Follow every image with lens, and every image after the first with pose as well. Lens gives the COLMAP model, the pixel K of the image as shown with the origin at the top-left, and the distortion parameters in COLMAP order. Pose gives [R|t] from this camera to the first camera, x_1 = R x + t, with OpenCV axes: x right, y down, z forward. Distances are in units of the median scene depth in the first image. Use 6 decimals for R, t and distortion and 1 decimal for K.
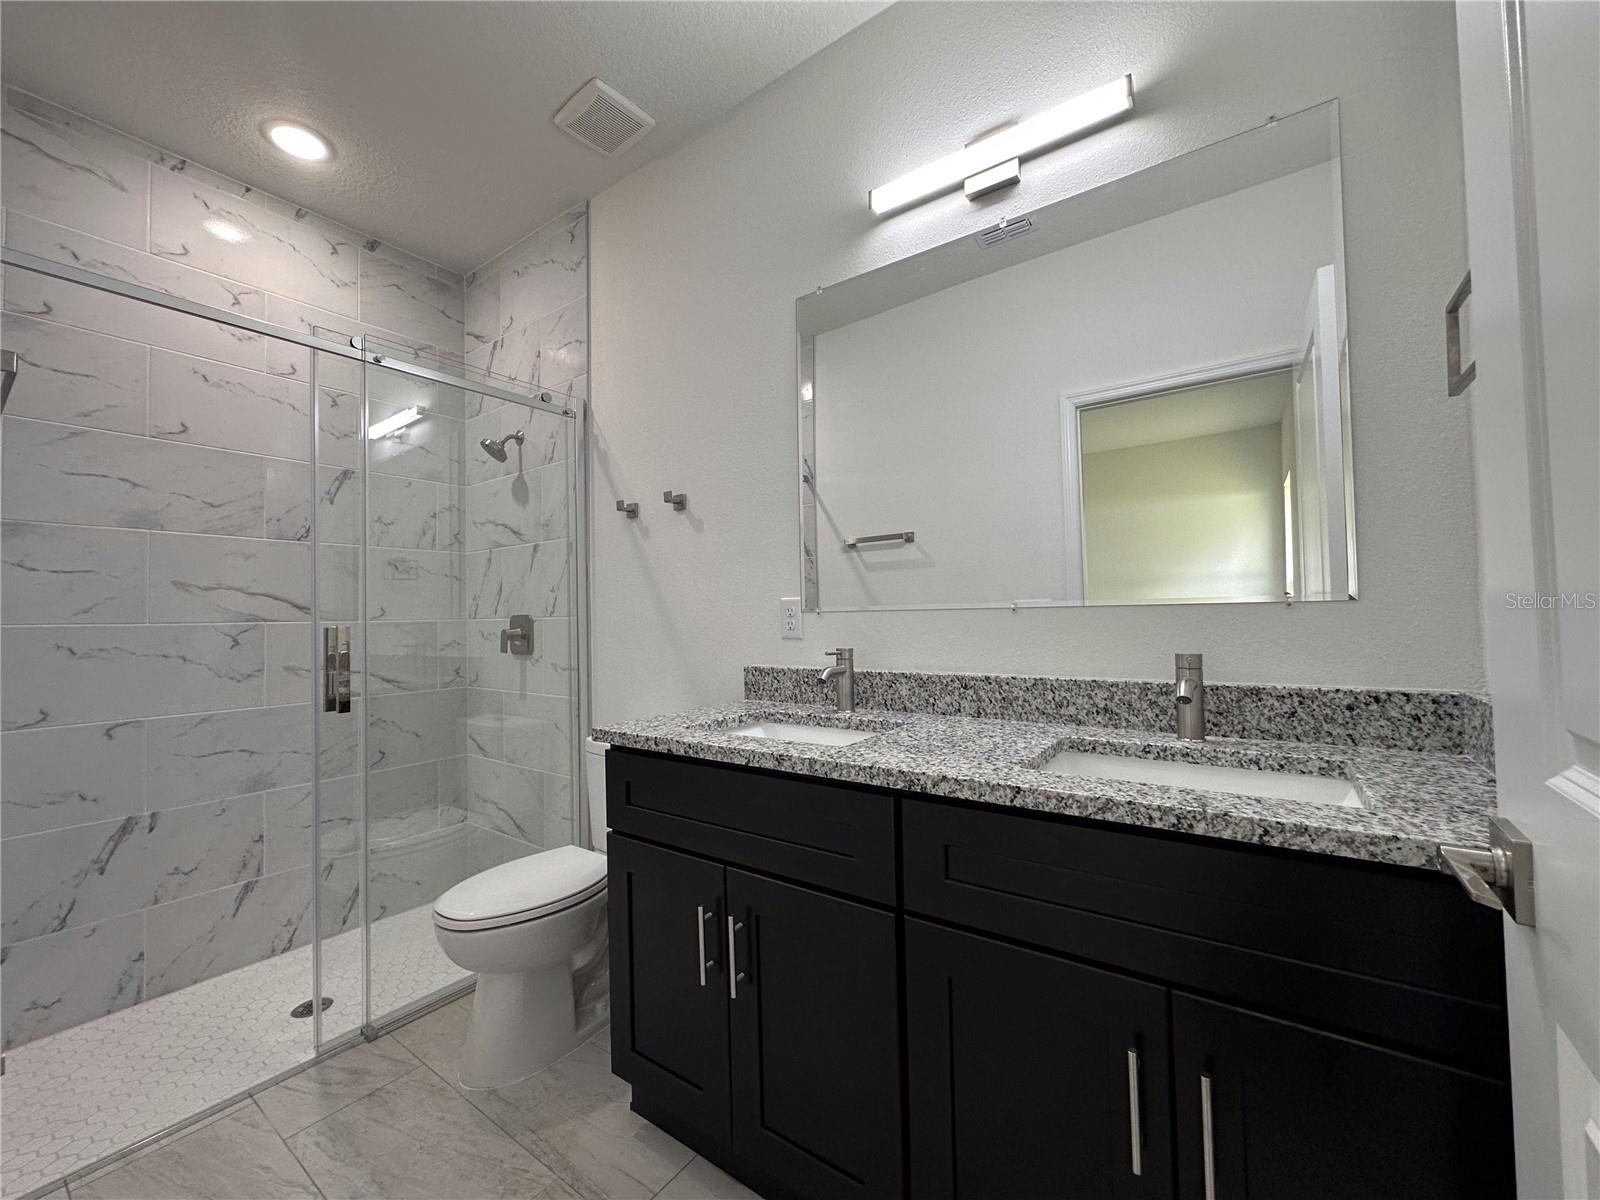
lens RADIAL K [[640.6, 0, 805.8], [0, 640.6, 591.8], [0, 0, 1]] dist [-0.000167, 0.000037]
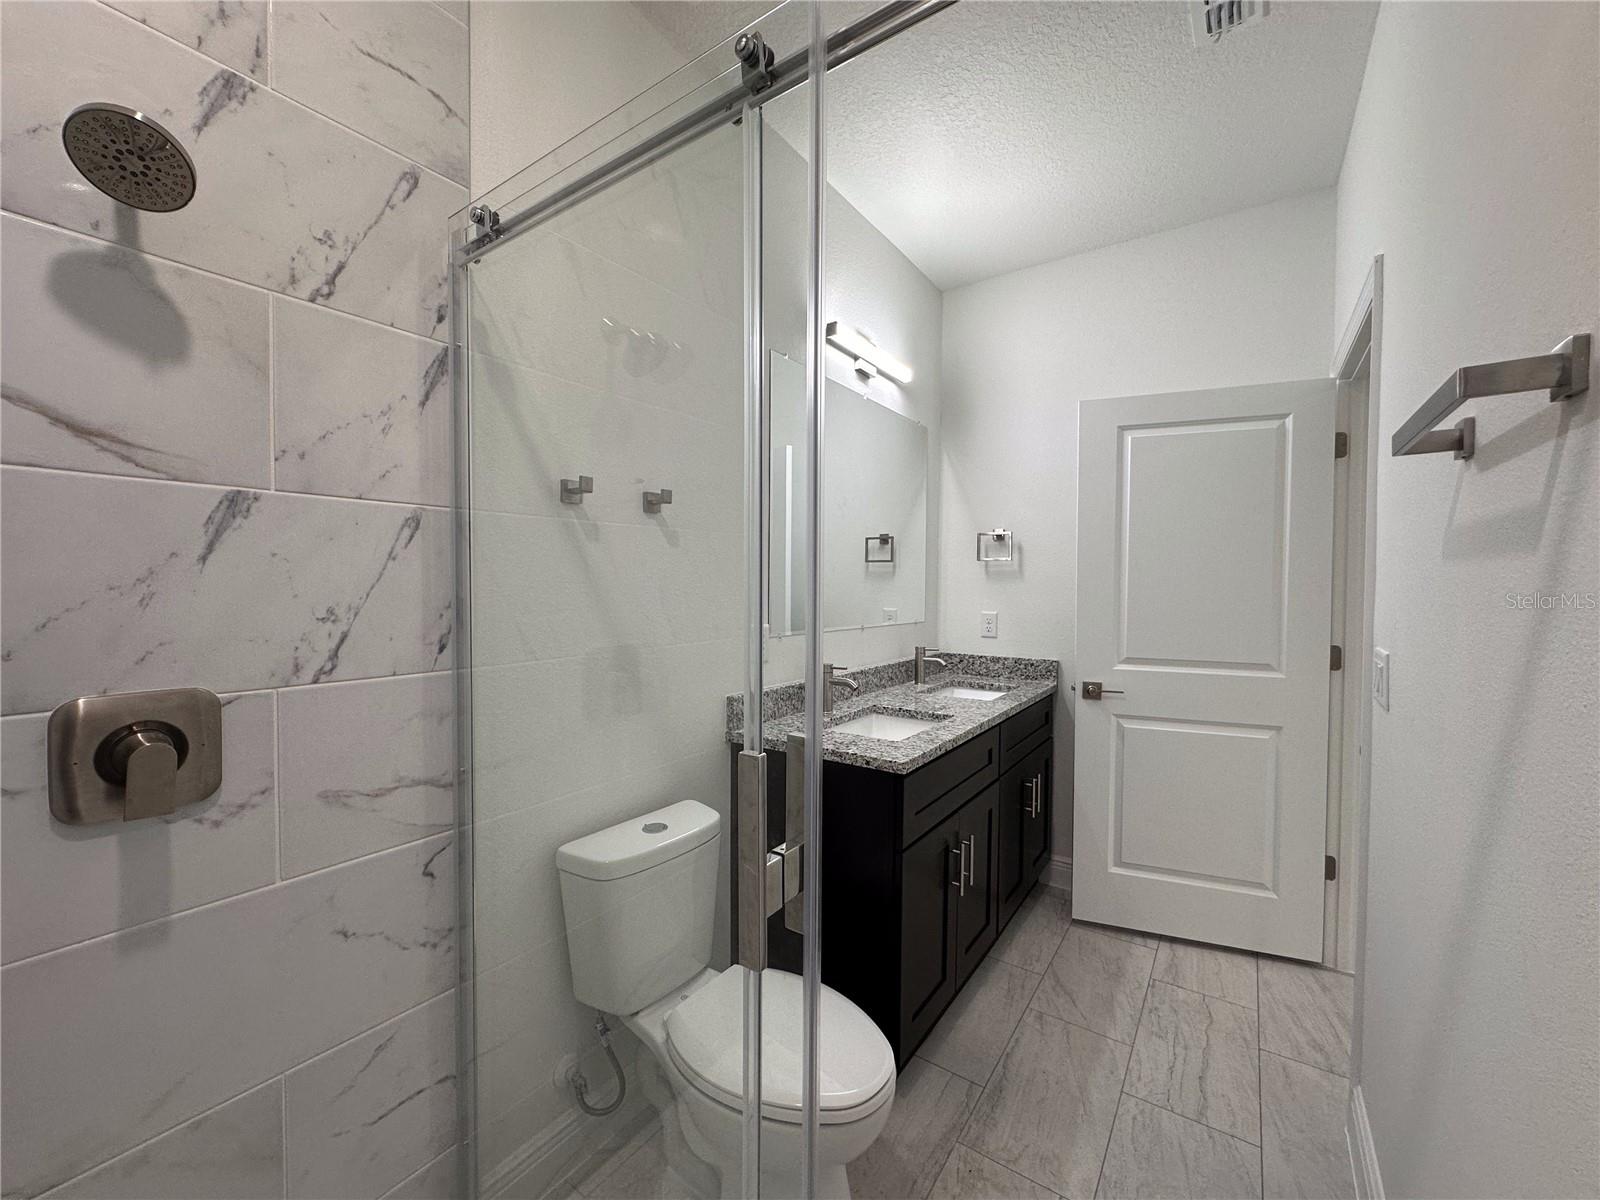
lens RADIAL K [[637.5, 0, 800.0], [0, 637.5, 600.0], [0, 0, 1]] dist [-0.000684, 0.000370]
pose [[-0.003645, 0.003205, 0.999988, -0.912300], [-0.032752, 0.999458, -0.003323, -0.025567], [-0.999457, -0.032764, -0.003538, 0.785508]]
